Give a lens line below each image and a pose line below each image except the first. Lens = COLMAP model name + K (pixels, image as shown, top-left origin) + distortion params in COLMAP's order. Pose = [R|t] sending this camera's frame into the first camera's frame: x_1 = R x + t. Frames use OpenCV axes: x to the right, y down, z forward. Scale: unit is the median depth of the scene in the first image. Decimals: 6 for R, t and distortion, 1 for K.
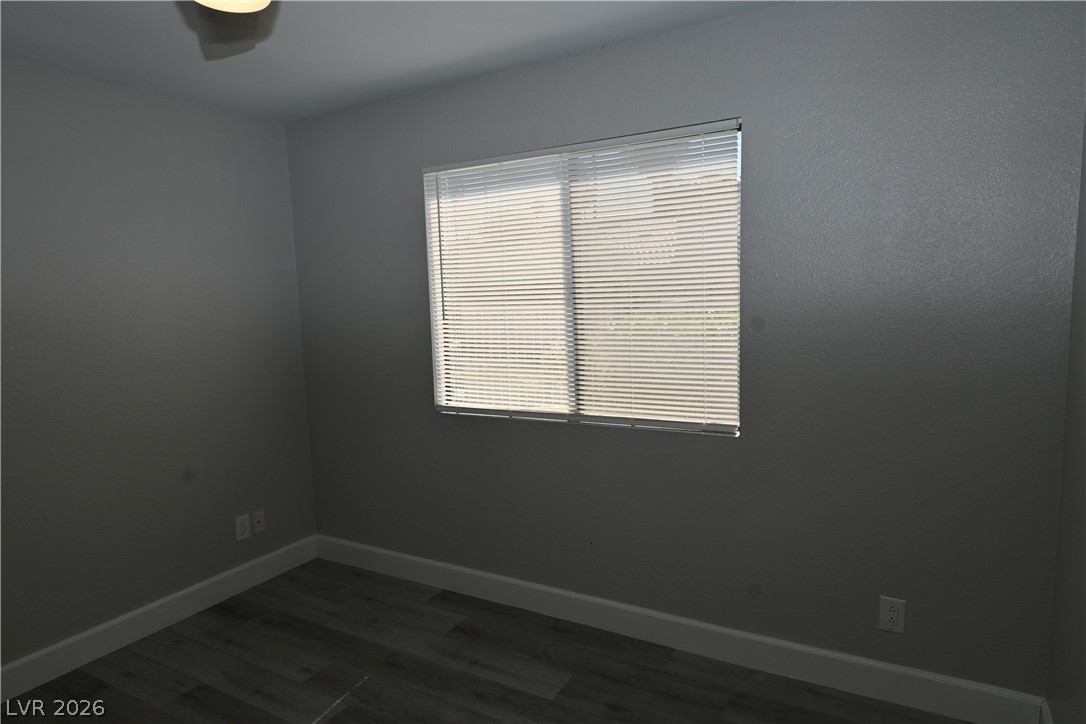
lens RADIAL K [[653.4, 0, 541.9], [0, 653.4, 363.5], [0, 0, 1]] dist [0.005863, 0.000098]
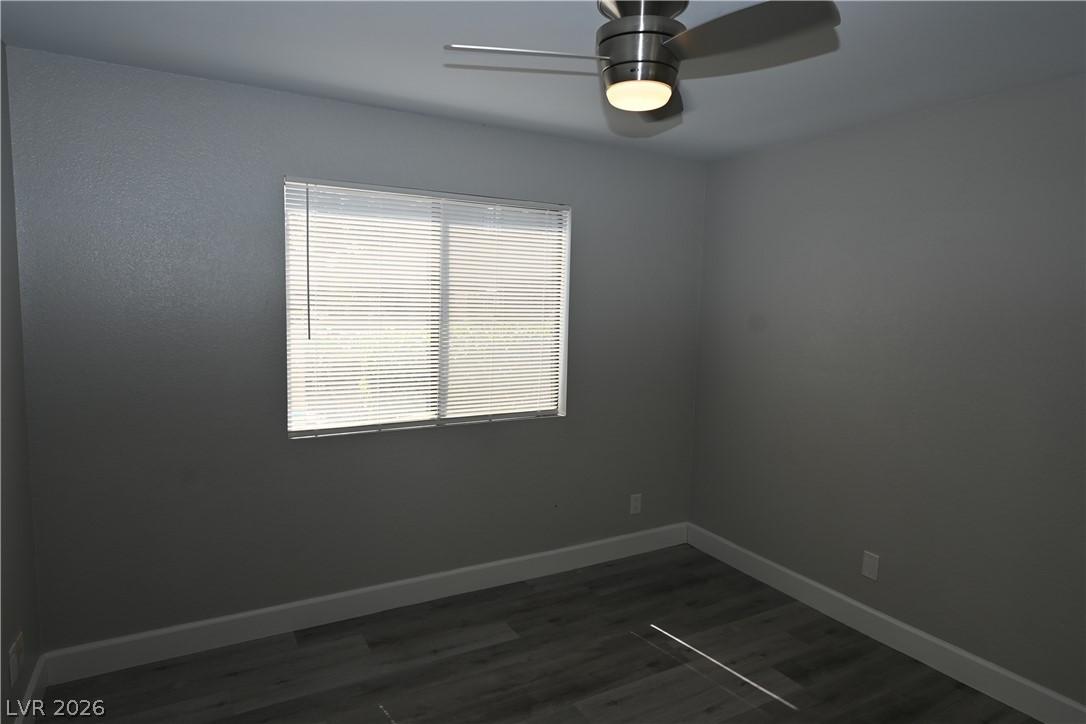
lens RADIAL K [[653.4, 0, 540.6], [0, 653.4, 361.0], [0, 0, 1]] dist [0.005863, 0.000098]
pose [[0.500714, -0.038951, 0.864736, -0.934128], [0.057172, 0.998294, 0.011862, -0.031588], [-0.863723, 0.043500, 0.502087, 0.270843]]
